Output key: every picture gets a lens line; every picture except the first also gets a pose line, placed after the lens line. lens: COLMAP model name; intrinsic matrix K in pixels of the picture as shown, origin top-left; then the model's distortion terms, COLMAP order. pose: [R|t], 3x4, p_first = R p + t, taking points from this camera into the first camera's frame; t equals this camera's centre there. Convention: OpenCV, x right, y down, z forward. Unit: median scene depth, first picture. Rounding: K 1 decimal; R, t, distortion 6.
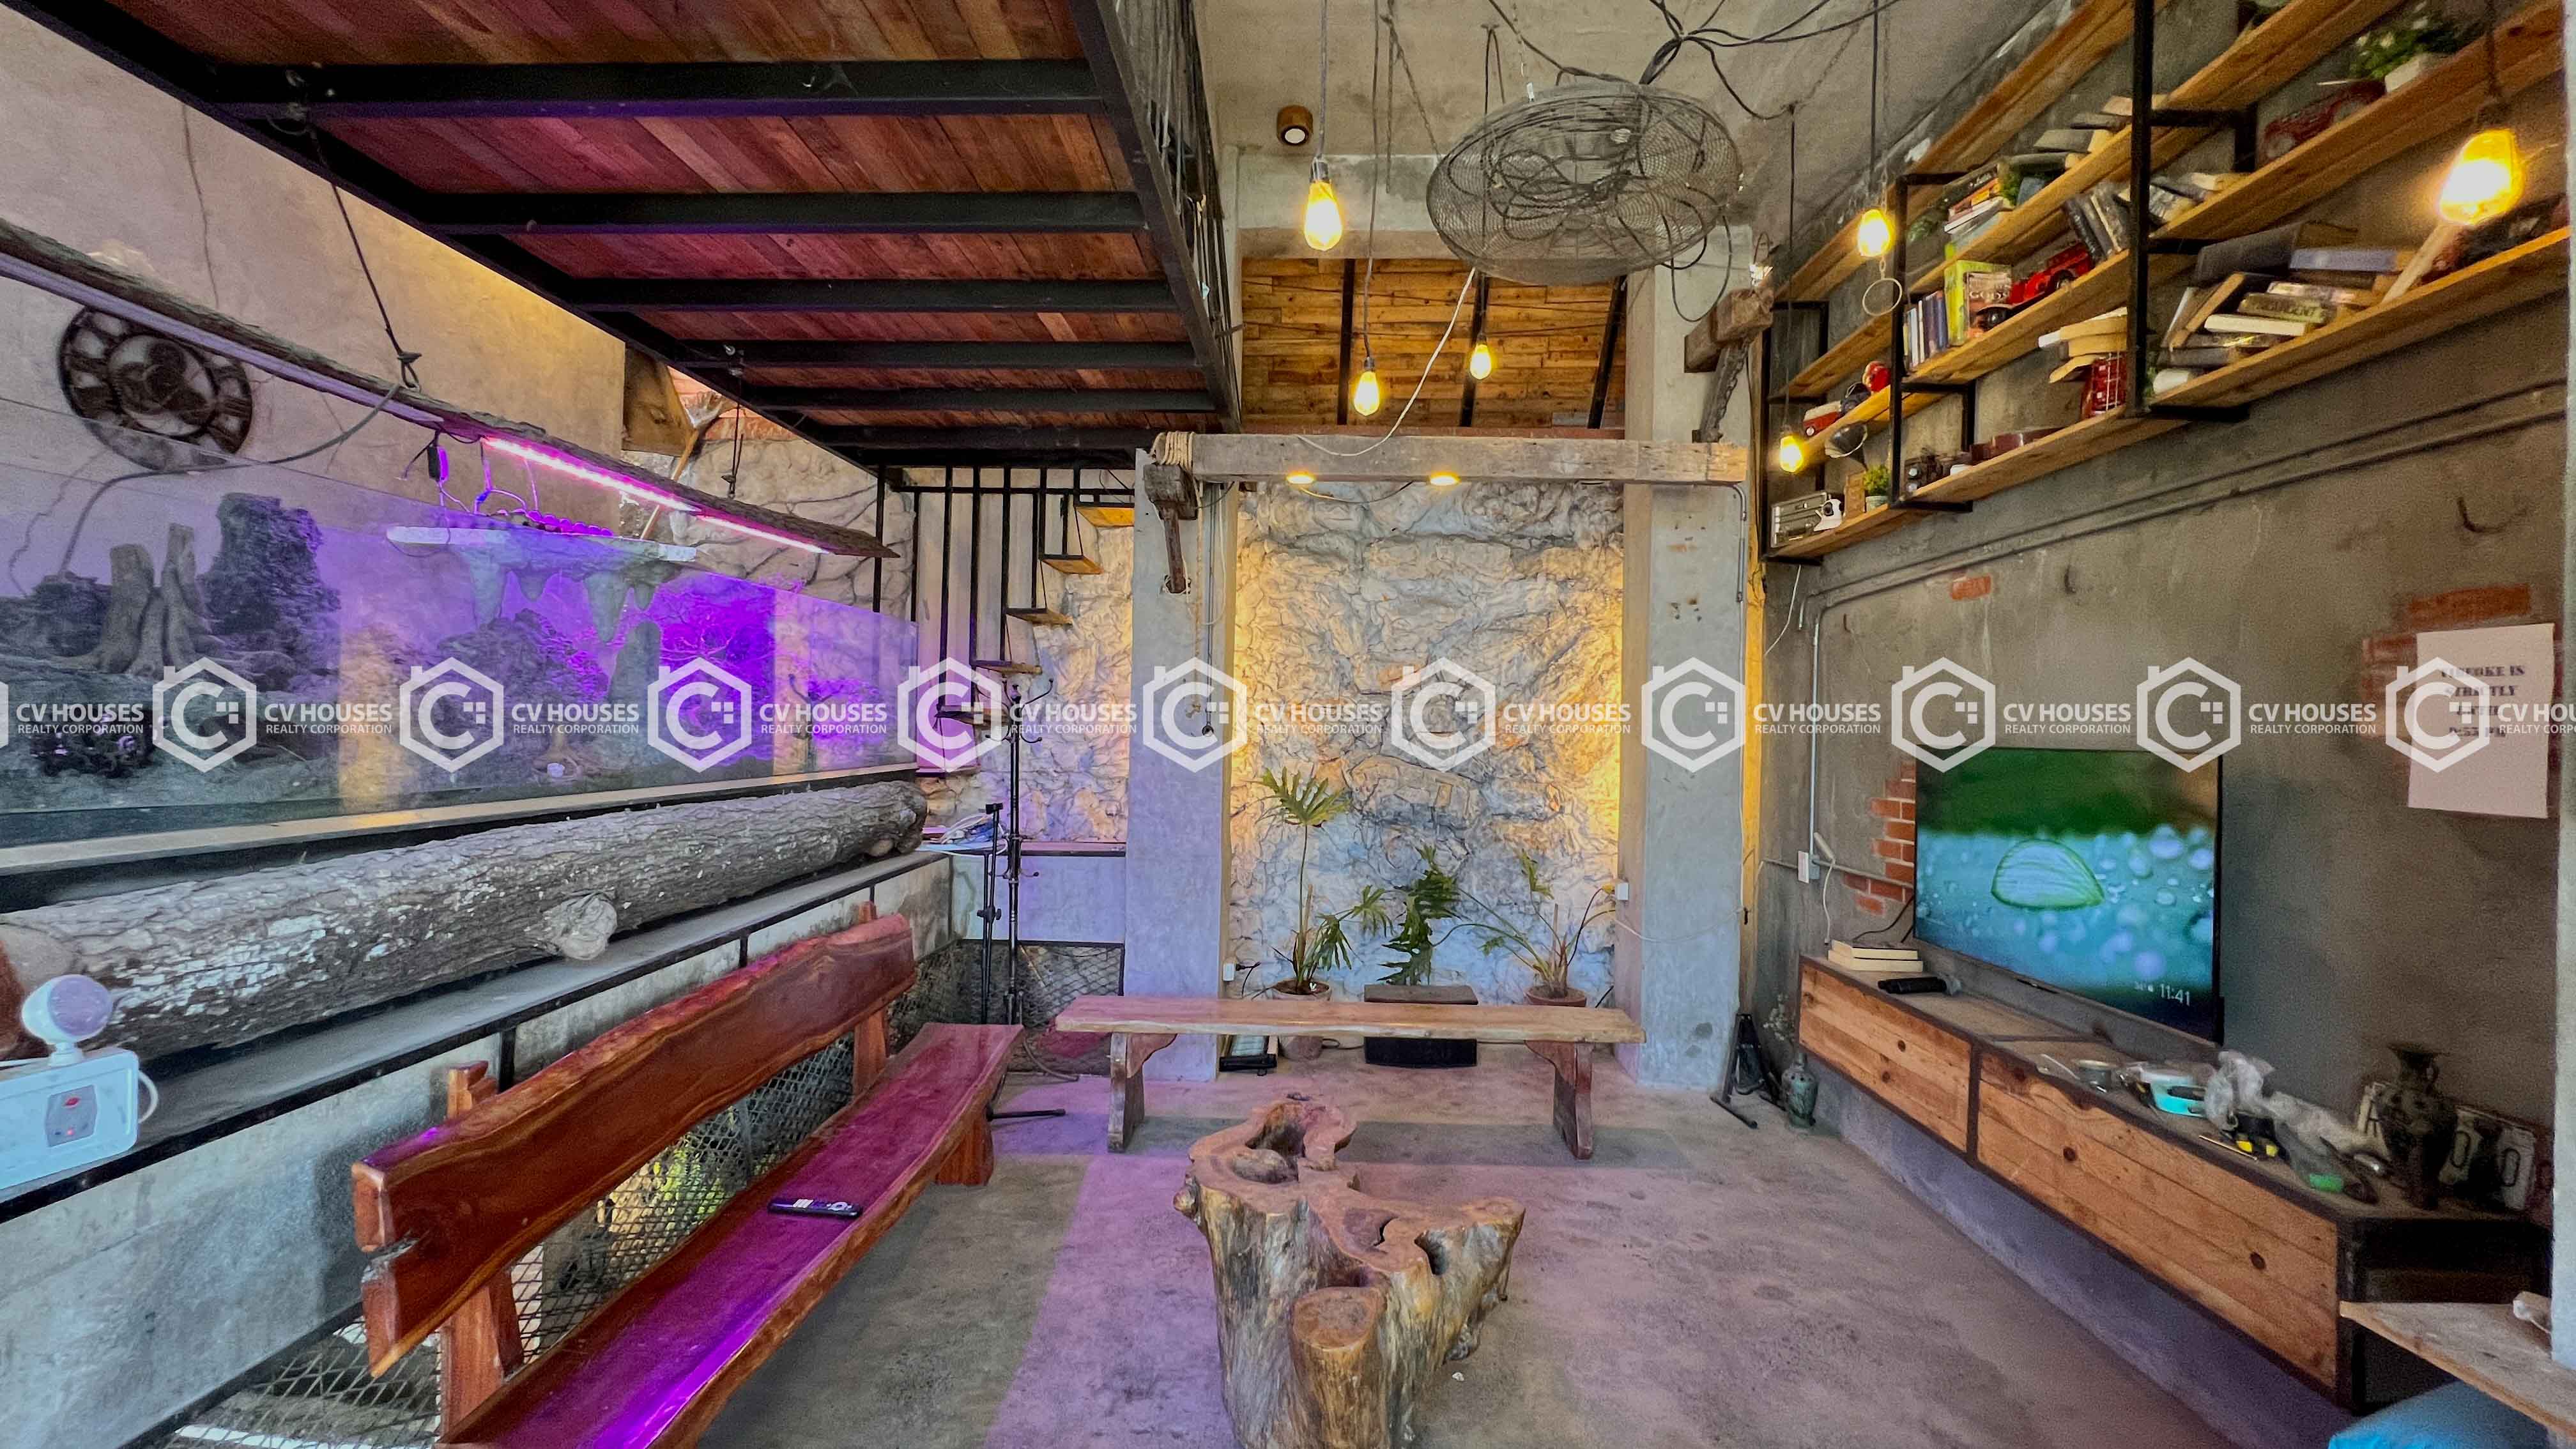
lens RADIAL K [[1024.8, 0, 1288.0], [0, 1024.8, 724.5], [0, 0, 1]] dist [0.000825, 0.000040]
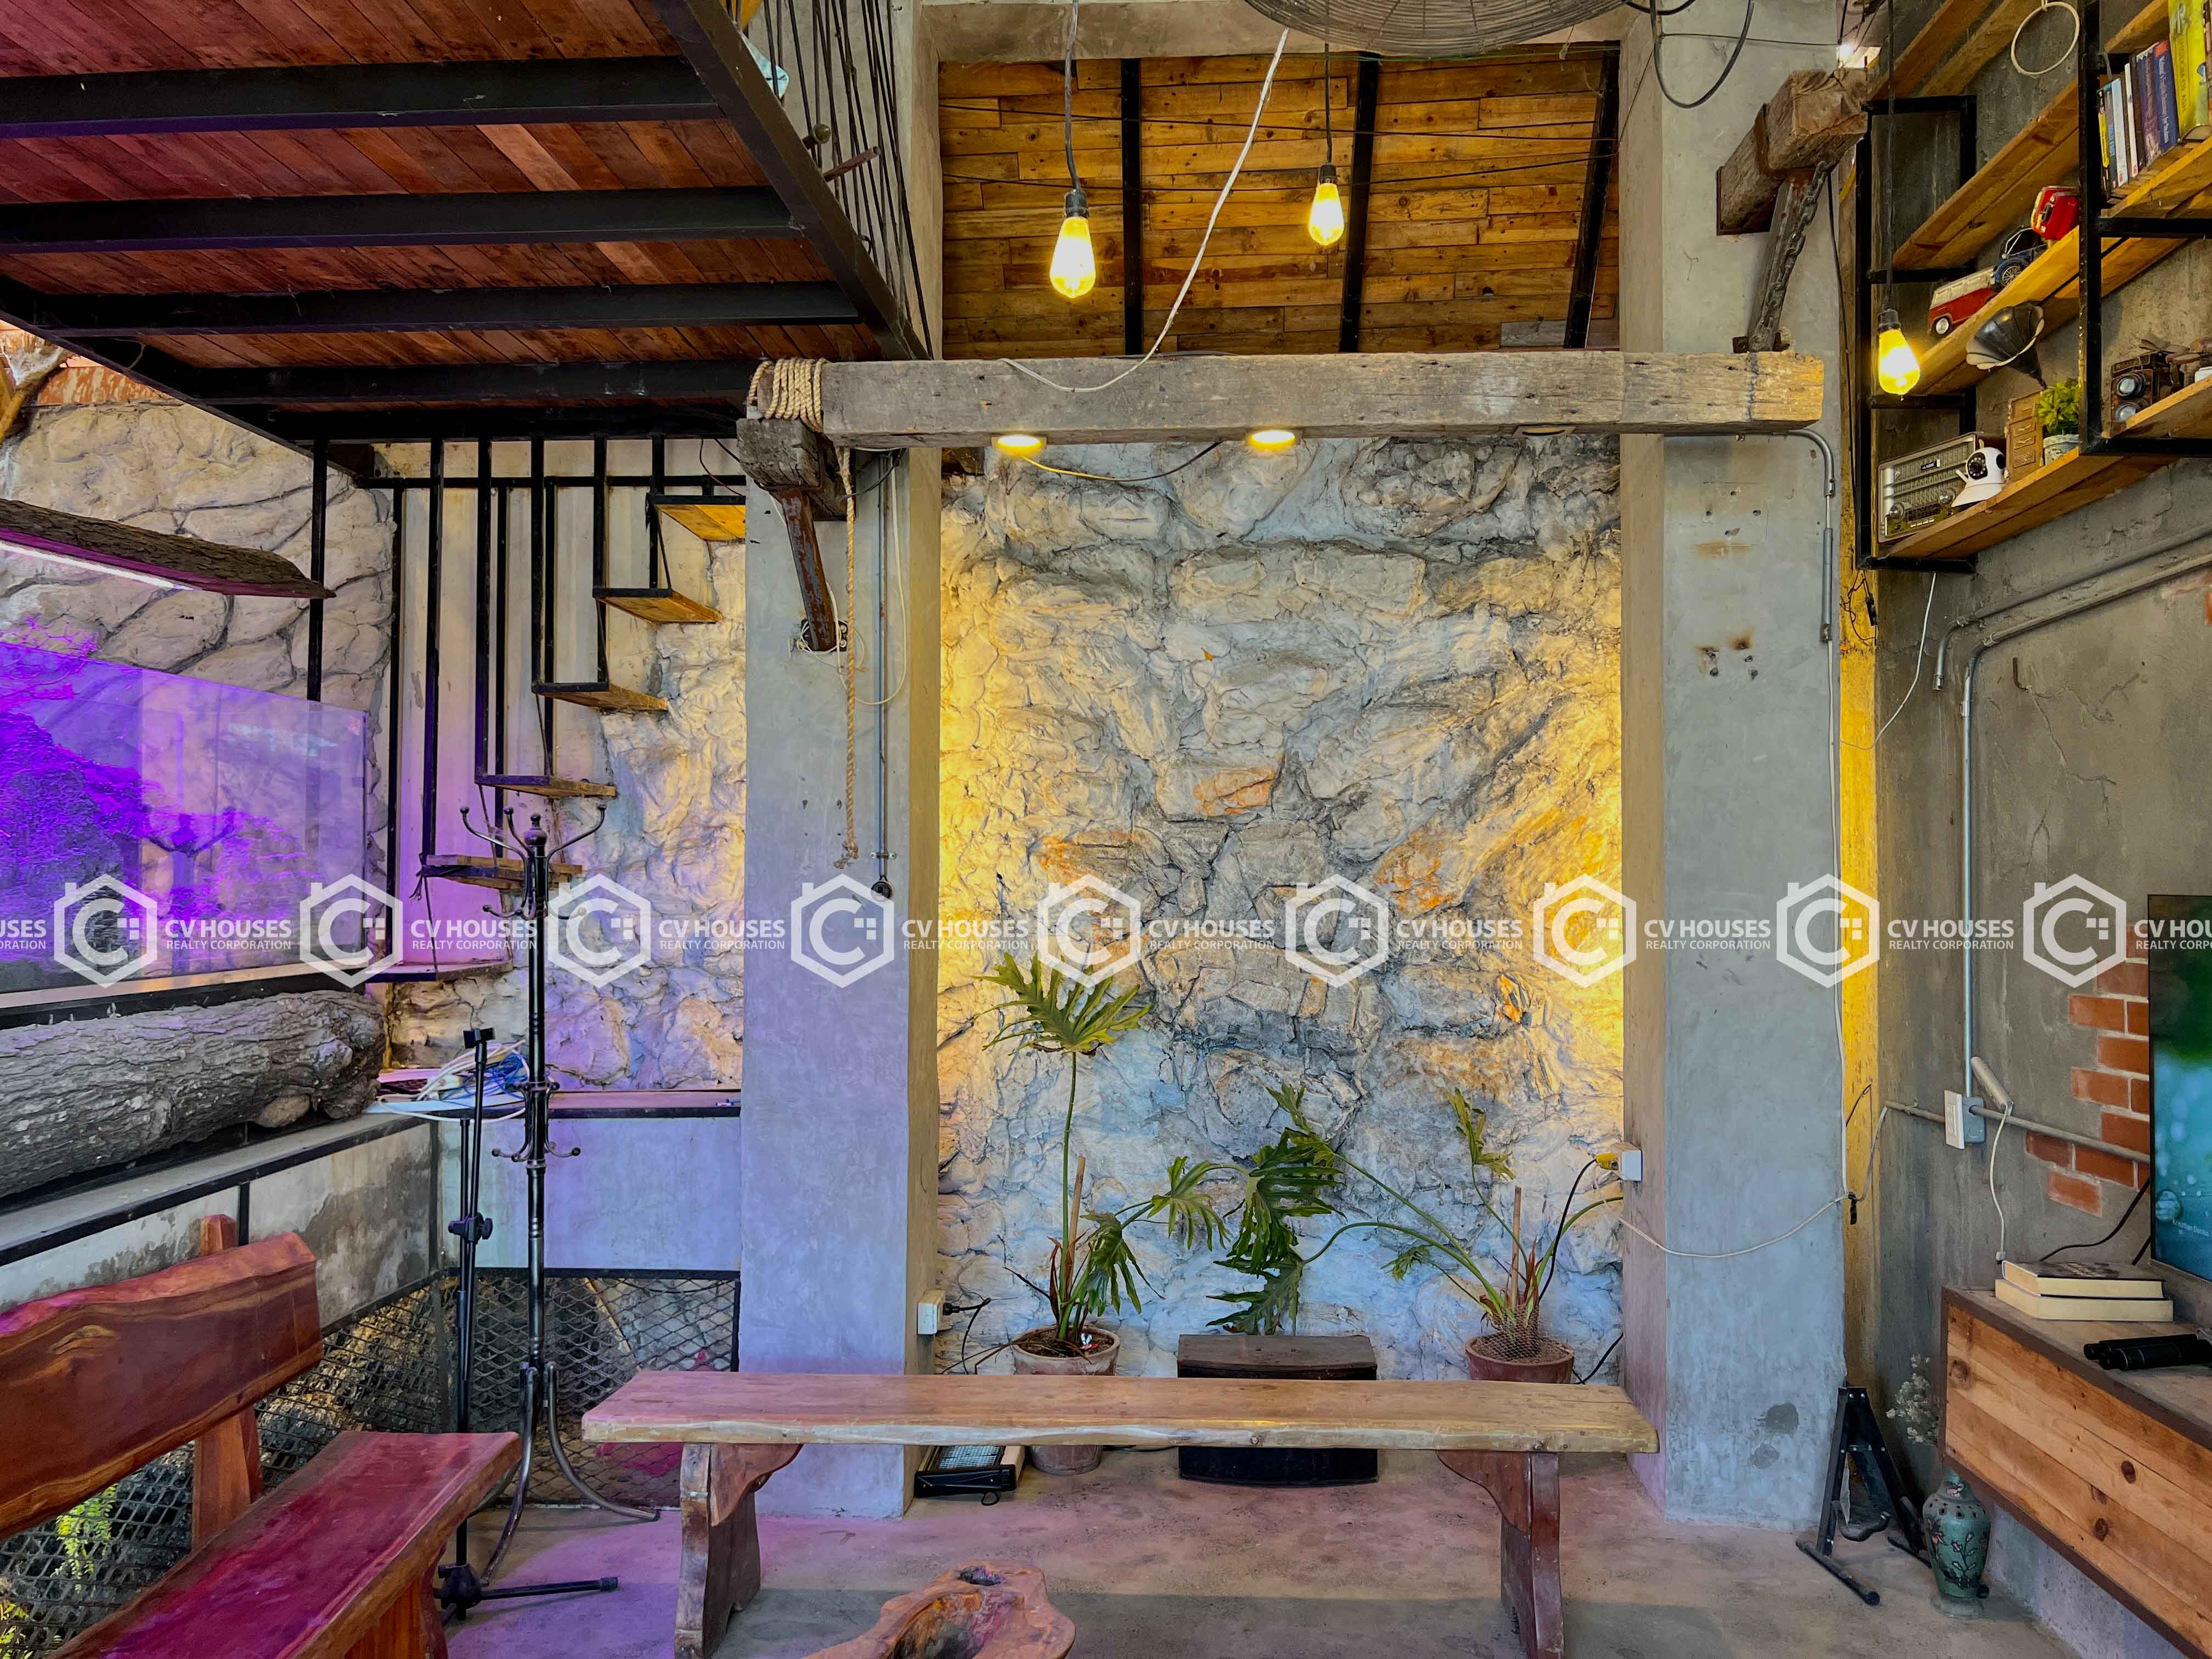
lens RADIAL K [[1651.7, 0, 1108.9], [0, 1651.7, 850.2], [0, 0, 1]] dist [0.065965, -0.074849]
pose [[0.999516, -0.019049, -0.024577, 0.071413], [0.018656, 0.999696, -0.016115, 0.000554], [0.024877, 0.015648, 0.999568, 0.086426]]
